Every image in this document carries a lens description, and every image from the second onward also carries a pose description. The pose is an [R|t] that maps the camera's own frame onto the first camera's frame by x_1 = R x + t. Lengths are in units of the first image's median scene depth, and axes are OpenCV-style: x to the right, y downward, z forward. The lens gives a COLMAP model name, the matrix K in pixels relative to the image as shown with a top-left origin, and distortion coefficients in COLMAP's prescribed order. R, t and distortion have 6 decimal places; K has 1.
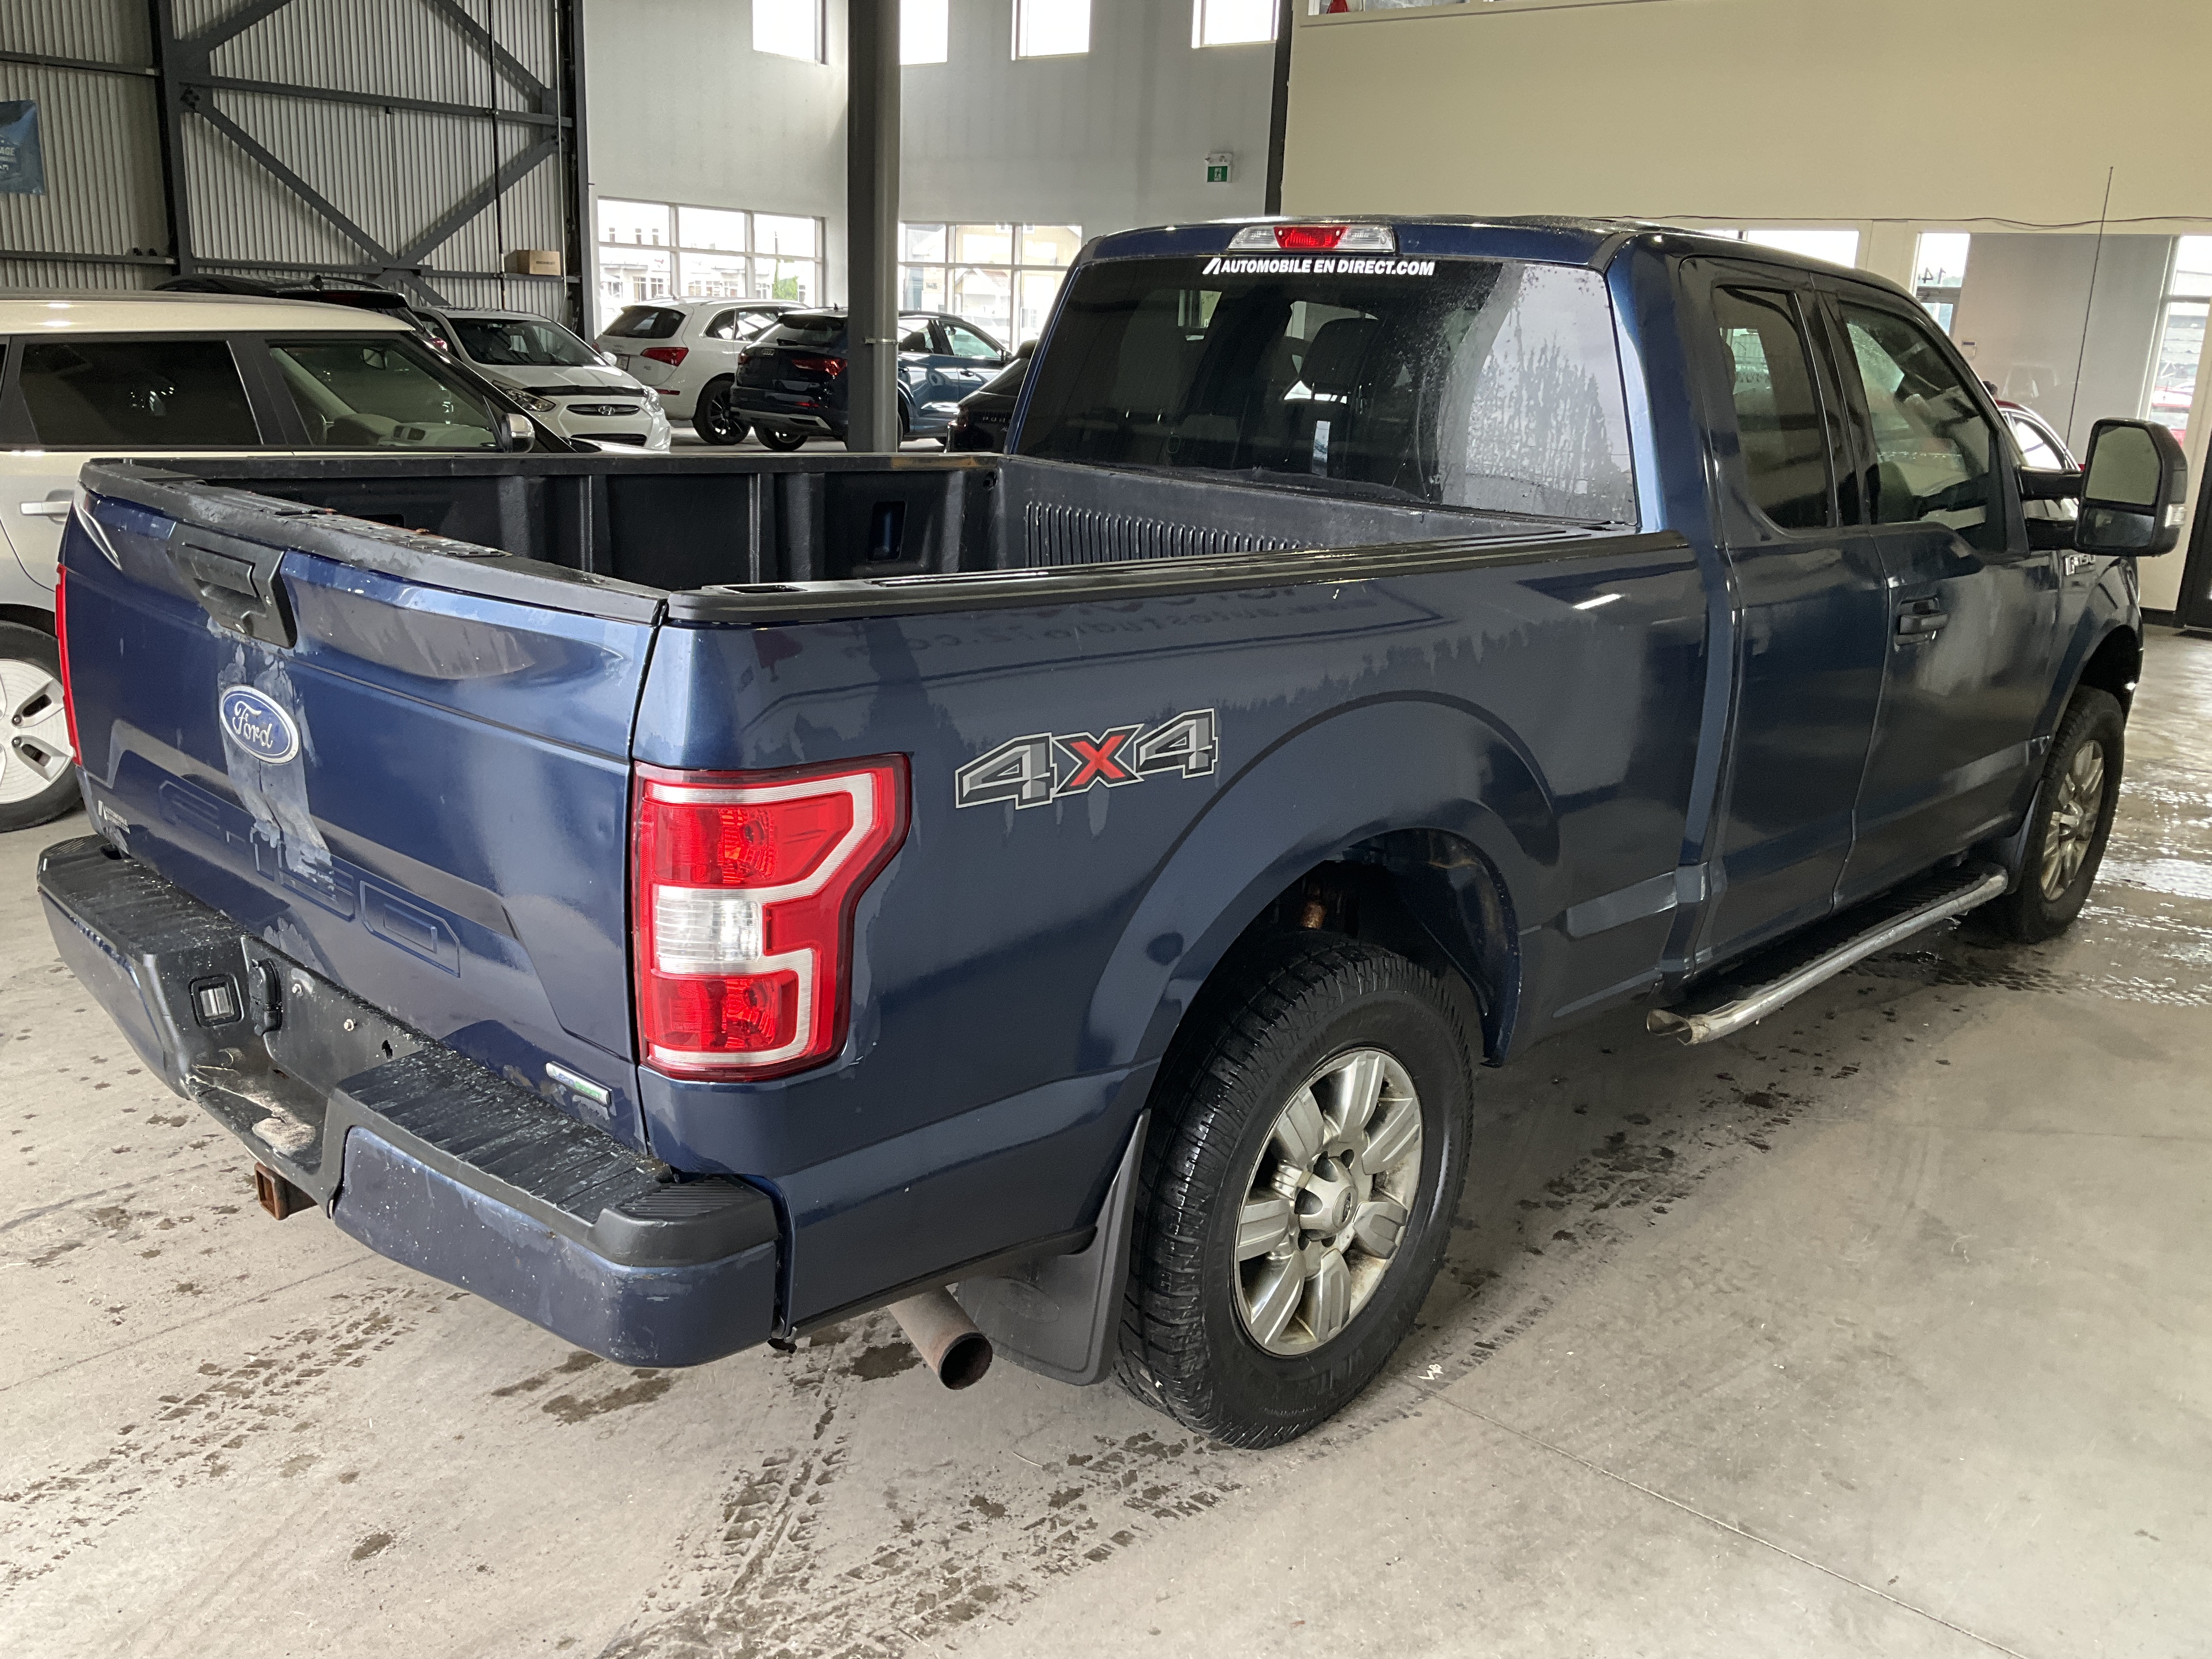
lens RADIAL K [[1961.9, 0, 1106.0], [0, 1961.9, 829.5], [0, 0, 1]] dist [0.077681, -0.182961]
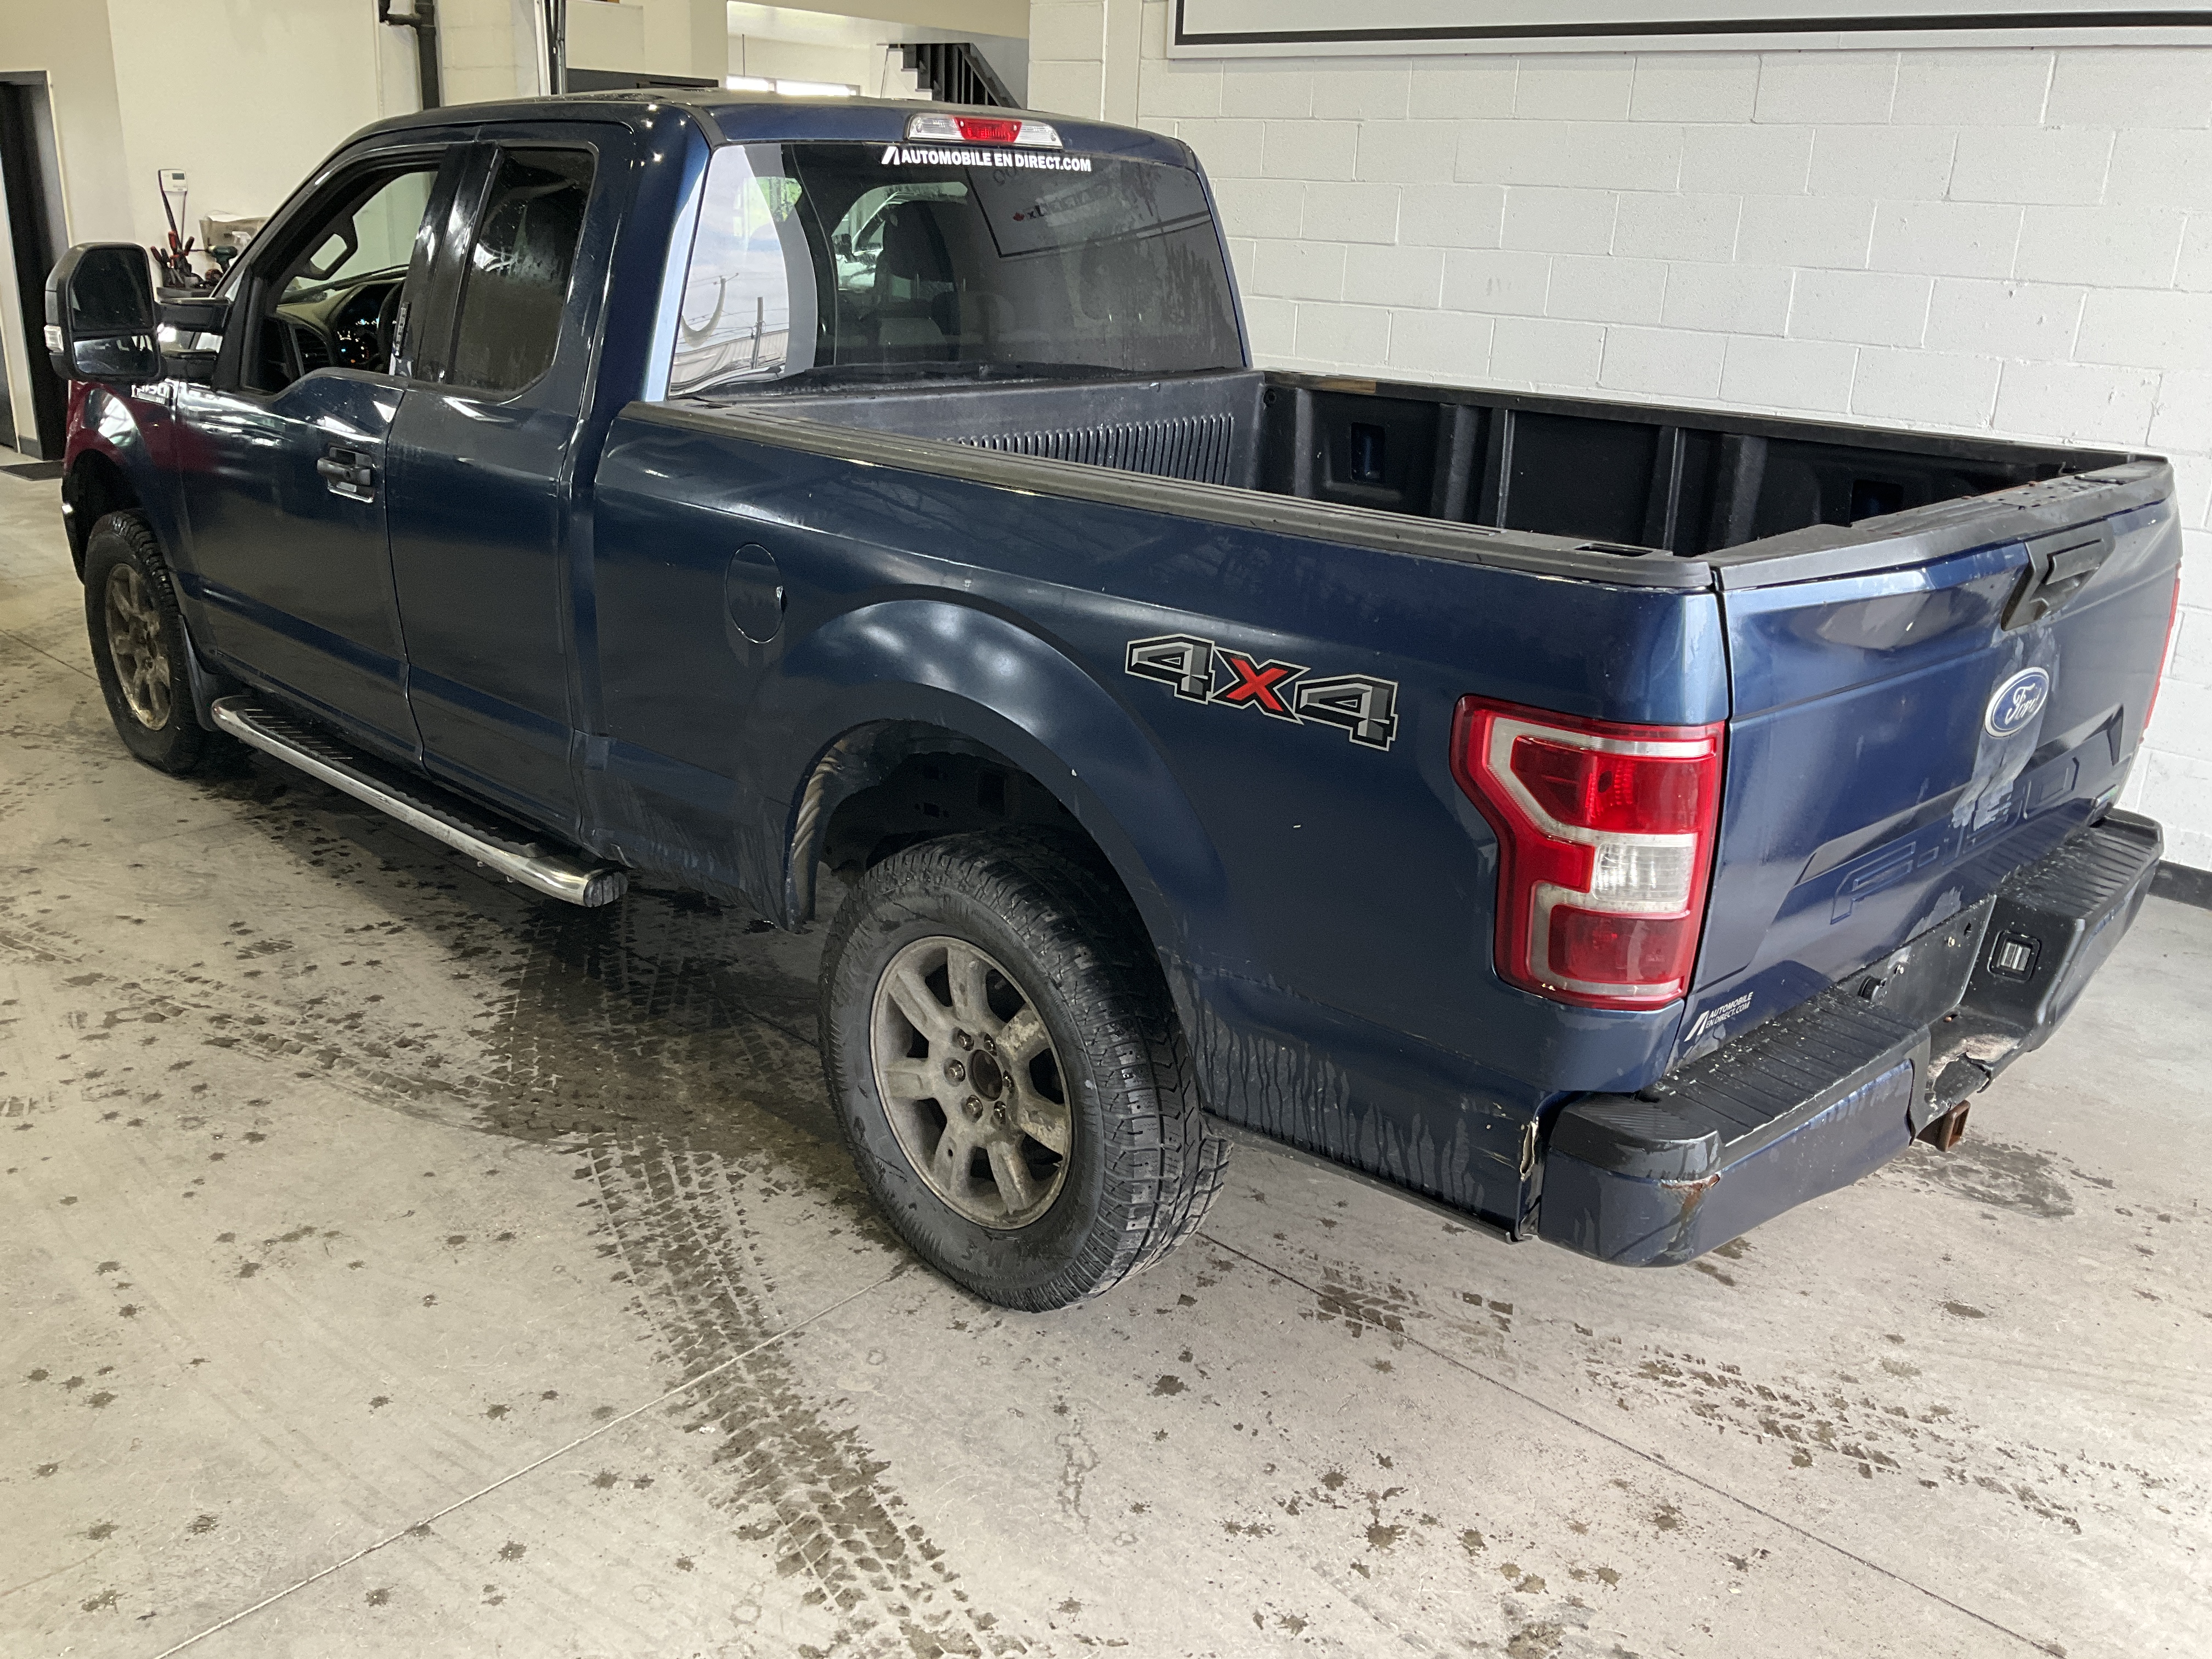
lens RADIAL K [[1831.3, 0, 1106.0], [0, 1831.3, 829.5], [0, 0, 1]] dist [0.116166, -0.319660]
pose [[-0.012148, -0.358597, 0.933413, -0.938216], [0.221792, 0.909263, 0.352205, -0.302381], [-0.975018, 0.211302, 0.068488, 0.976913]]
